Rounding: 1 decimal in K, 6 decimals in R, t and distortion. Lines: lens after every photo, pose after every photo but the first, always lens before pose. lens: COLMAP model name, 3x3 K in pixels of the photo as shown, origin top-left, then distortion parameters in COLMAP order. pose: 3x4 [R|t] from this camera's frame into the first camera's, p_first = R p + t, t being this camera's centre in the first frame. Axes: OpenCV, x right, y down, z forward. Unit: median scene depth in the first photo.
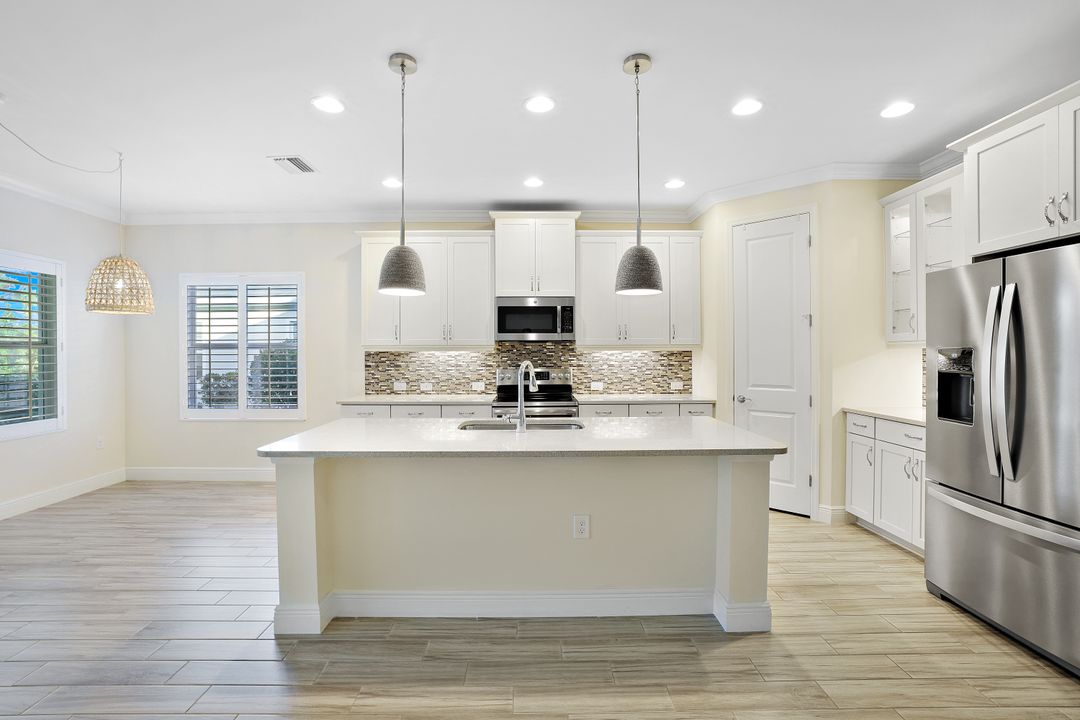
lens RADIAL K [[469.0, 0, 526.8], [0, 469.0, 357.8], [0, 0, 1]] dist [-0.017506, 0.001787]
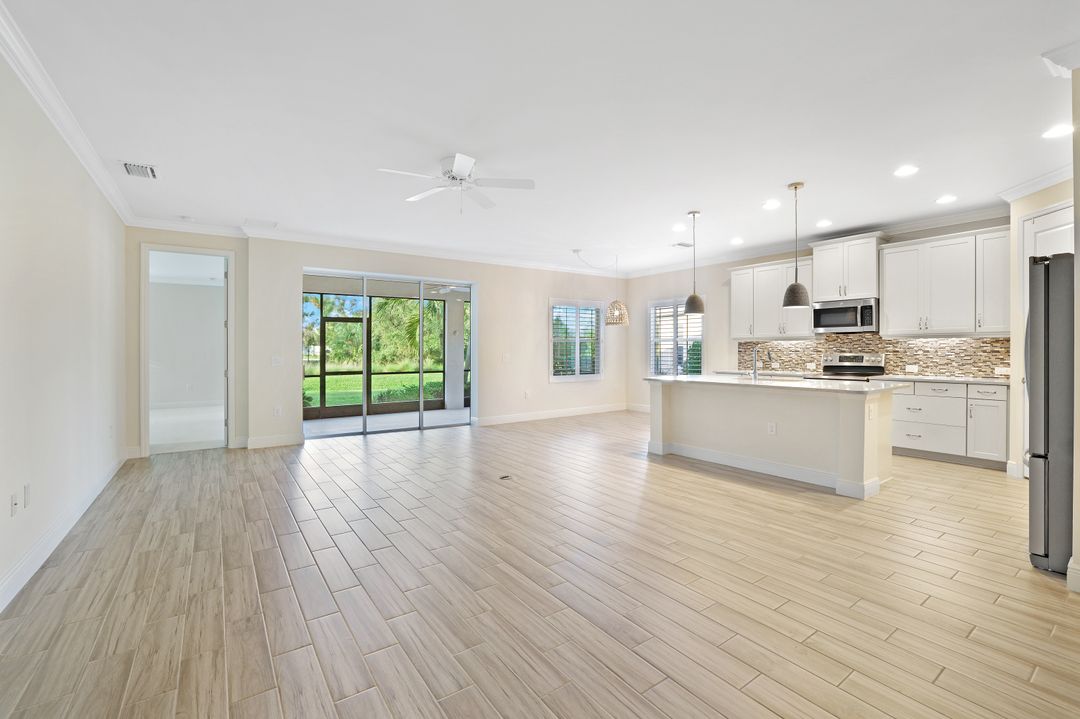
lens RADIAL K [[469.0, 0, 544.5], [0, 469.0, 351.6], [0, 0, 1]] dist [-0.017506, 0.001787]
pose [[0.578192, 0.005302, -0.815884, 0.577771], [-0.004888, 0.999983, 0.003034, 0.018053], [0.815886, 0.002234, 0.578208, -0.451428]]
